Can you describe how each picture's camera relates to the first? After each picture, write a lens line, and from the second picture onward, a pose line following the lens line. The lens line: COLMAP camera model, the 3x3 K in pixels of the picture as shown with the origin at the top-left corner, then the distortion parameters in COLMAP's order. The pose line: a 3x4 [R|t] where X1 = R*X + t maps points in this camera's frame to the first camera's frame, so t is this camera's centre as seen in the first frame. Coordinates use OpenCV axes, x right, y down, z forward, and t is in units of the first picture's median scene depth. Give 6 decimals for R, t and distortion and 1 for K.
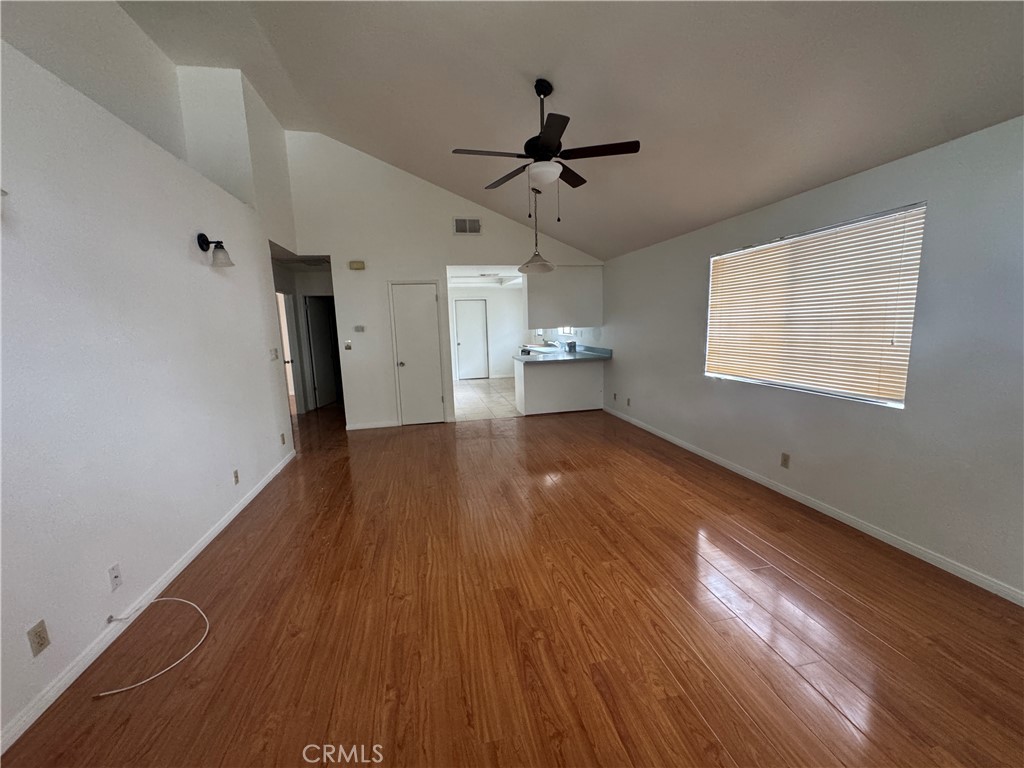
lens RADIAL K [[410.3, 0, 512.9], [0, 410.3, 385.2], [0, 0, 1]] dist [0.001779, 0.000231]
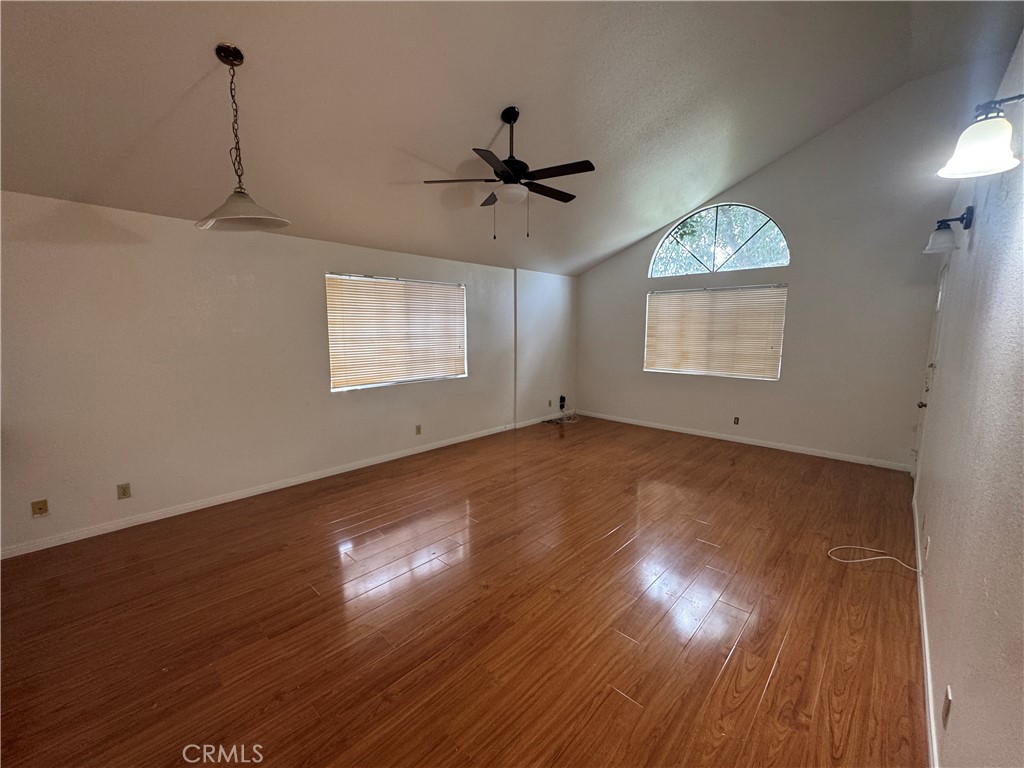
lens RADIAL K [[410.3, 0, 510.0], [0, 410.3, 386.1], [0, 0, 1]] dist [0.001779, 0.000231]
pose [[-0.563869, -0.085550, 0.821421, -0.697413], [0.140683, 0.970133, 0.197610, -0.206689], [-0.813794, 0.226986, -0.534993, 1.407469]]
